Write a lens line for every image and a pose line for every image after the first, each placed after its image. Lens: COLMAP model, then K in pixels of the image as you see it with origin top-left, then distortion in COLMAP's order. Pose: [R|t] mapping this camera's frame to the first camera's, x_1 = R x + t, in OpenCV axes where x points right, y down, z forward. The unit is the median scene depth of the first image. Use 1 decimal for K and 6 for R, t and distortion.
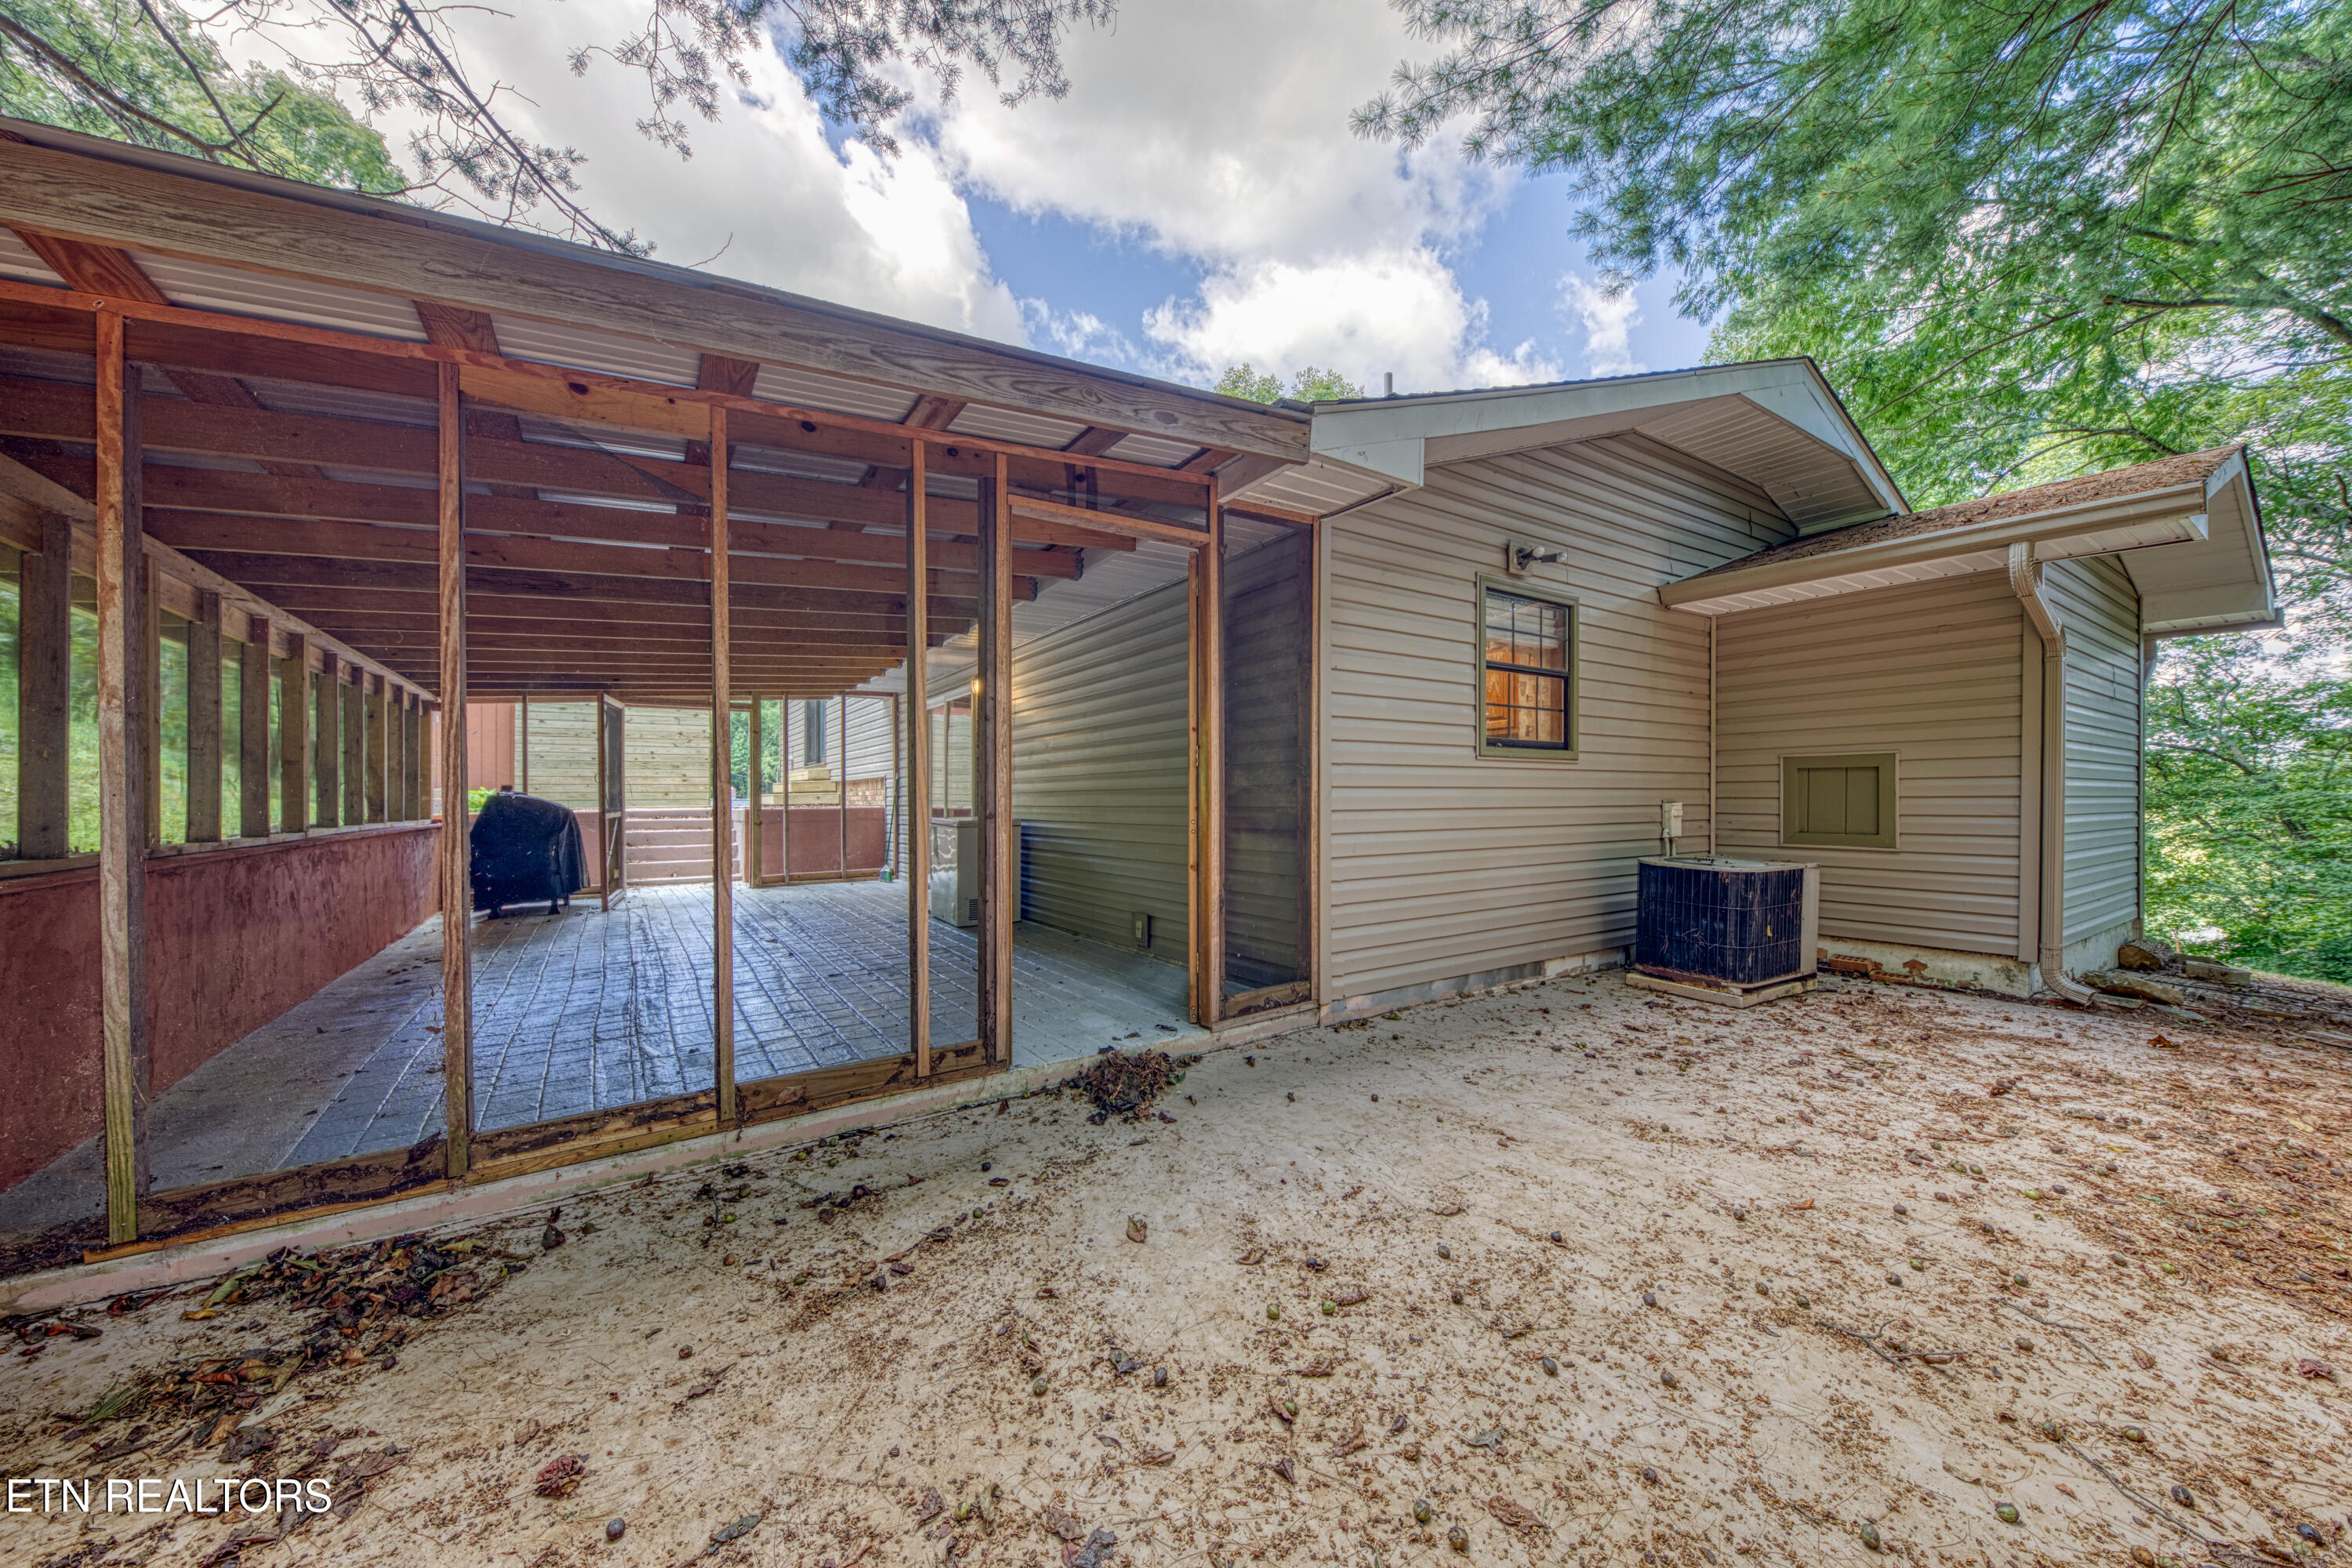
lens RADIAL K [[801.0, 0, 1179.5], [0, 801.0, 806.5], [0, 0, 1]] dist [-0.000420, -0.003390]
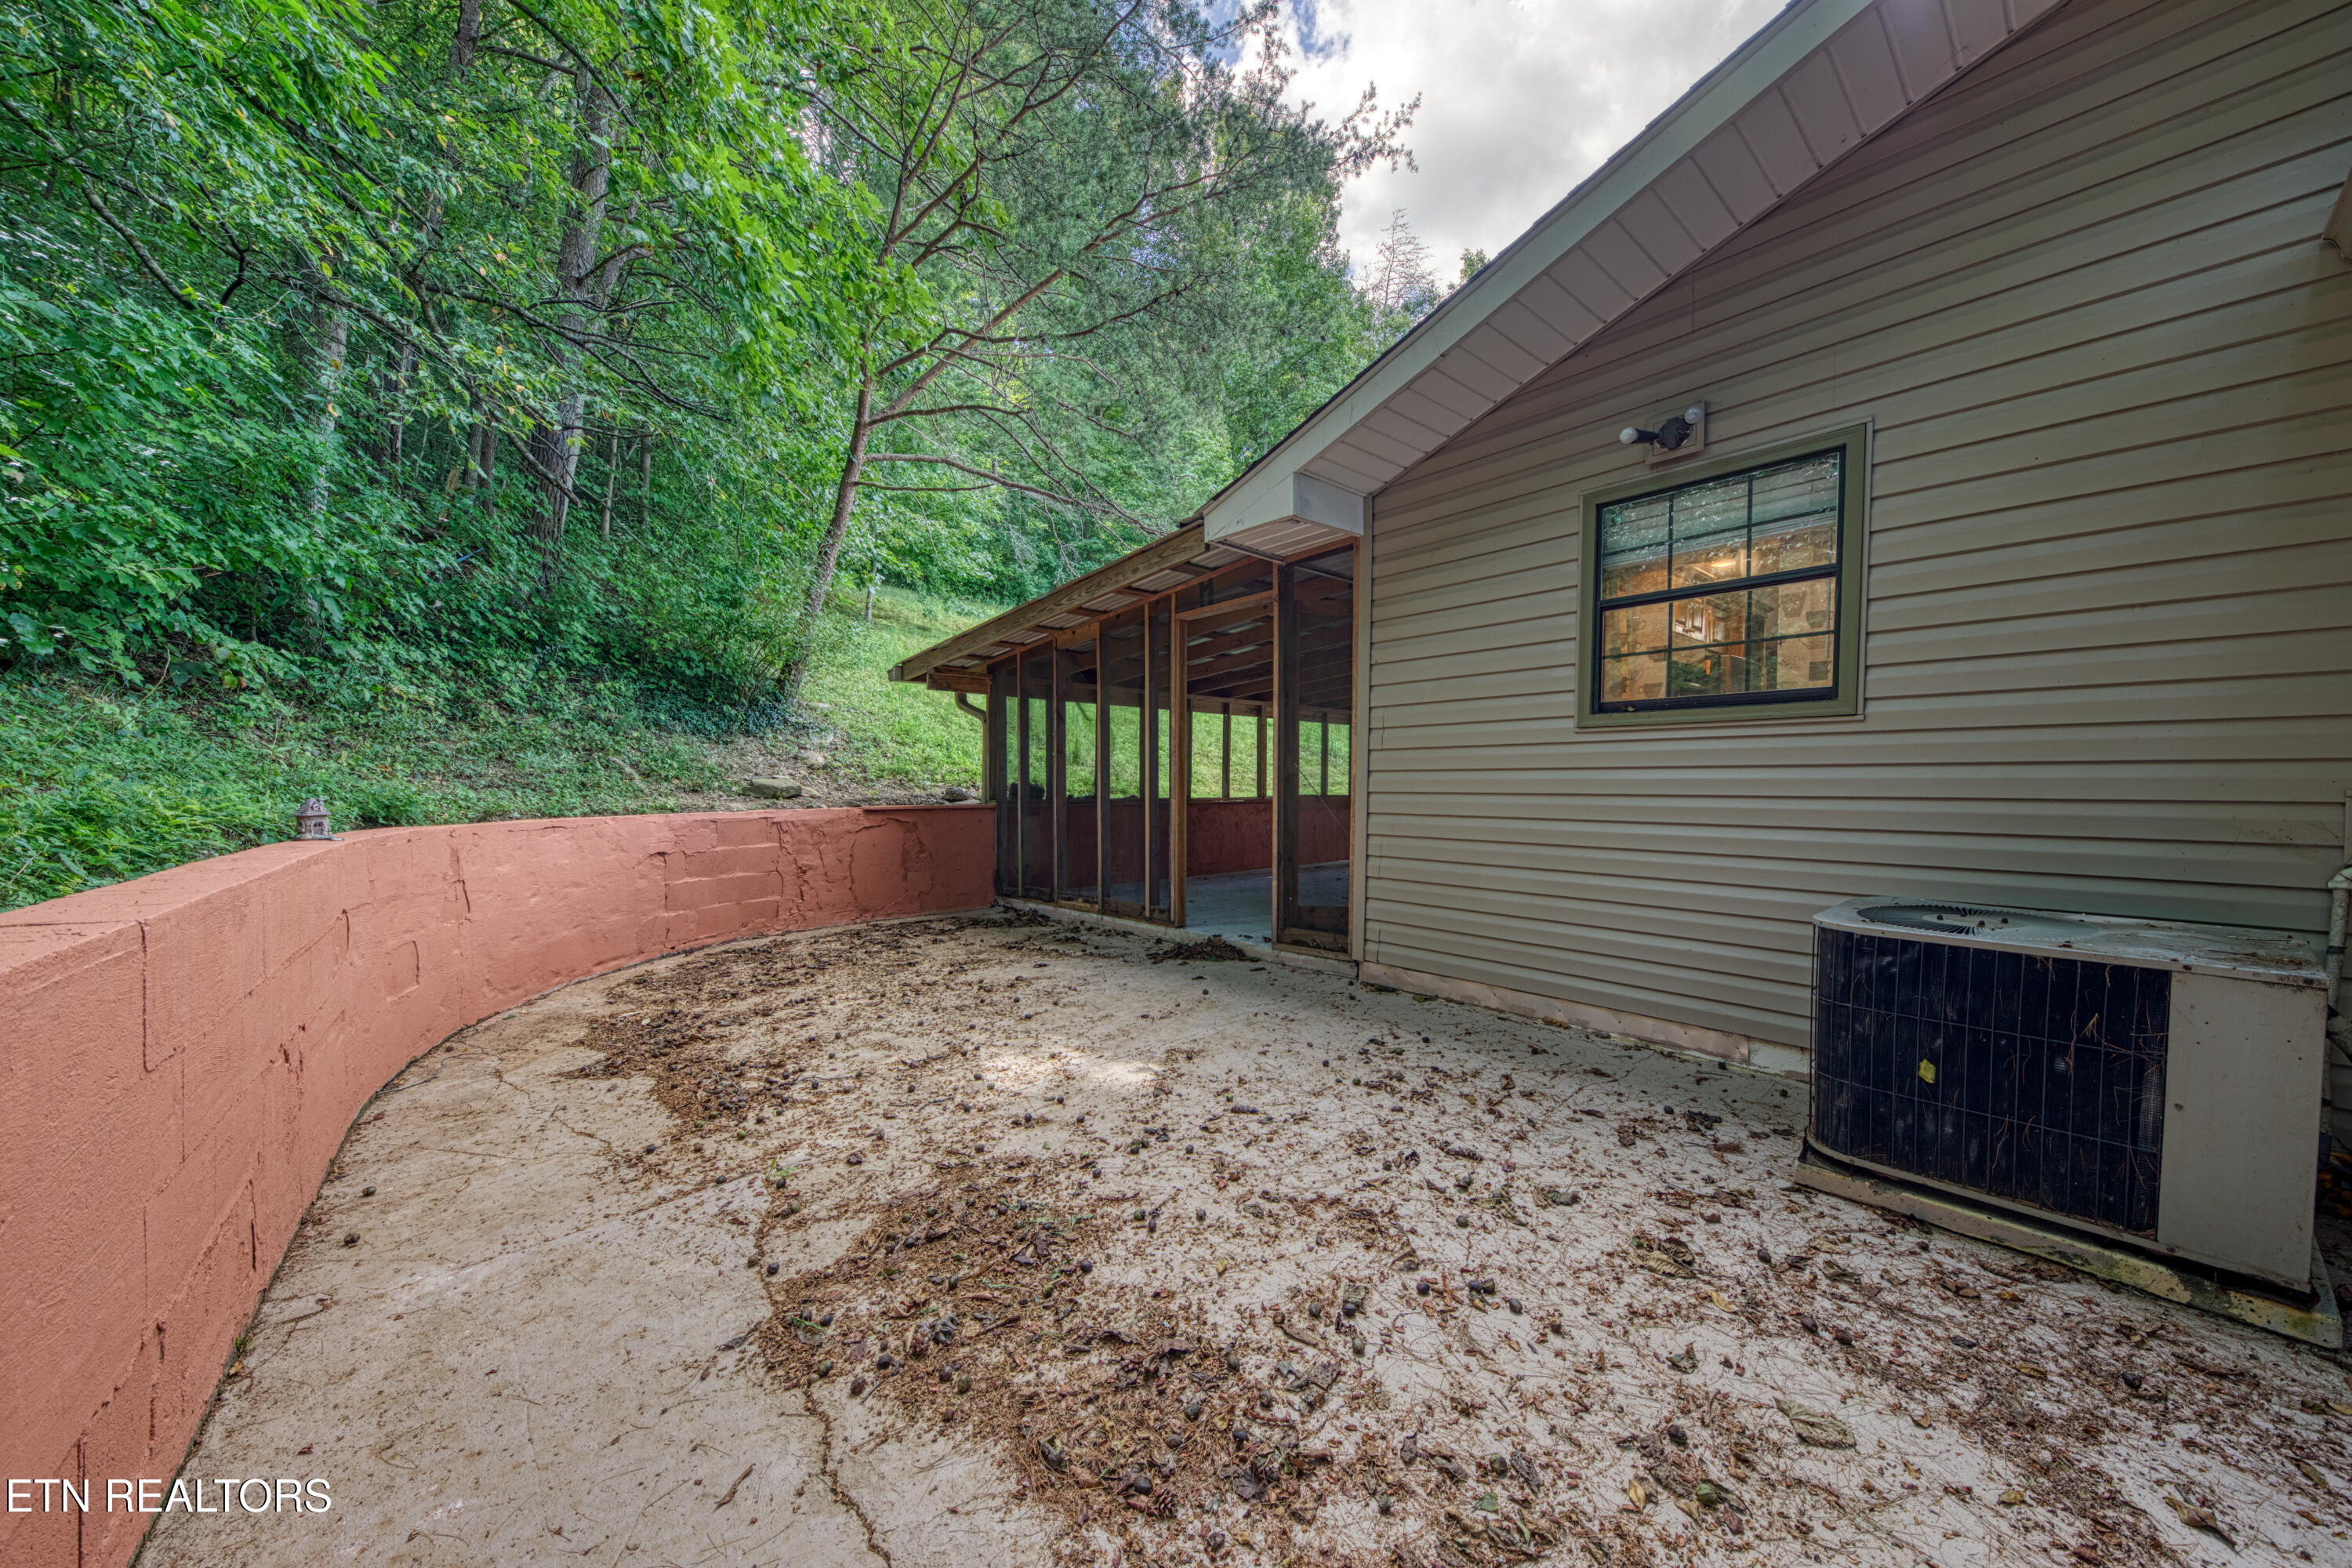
lens RADIAL K [[833.7, 0, 1185.9], [0, 833.7, 776.5], [0, 0, 1]] dist [-0.000082, -0.000092]
pose [[0.147667, -0.005407, -0.989022, 1.762207], [-0.018835, 0.999788, -0.008278, 0.000989], [0.988858, 0.019850, 0.147533, 0.780687]]
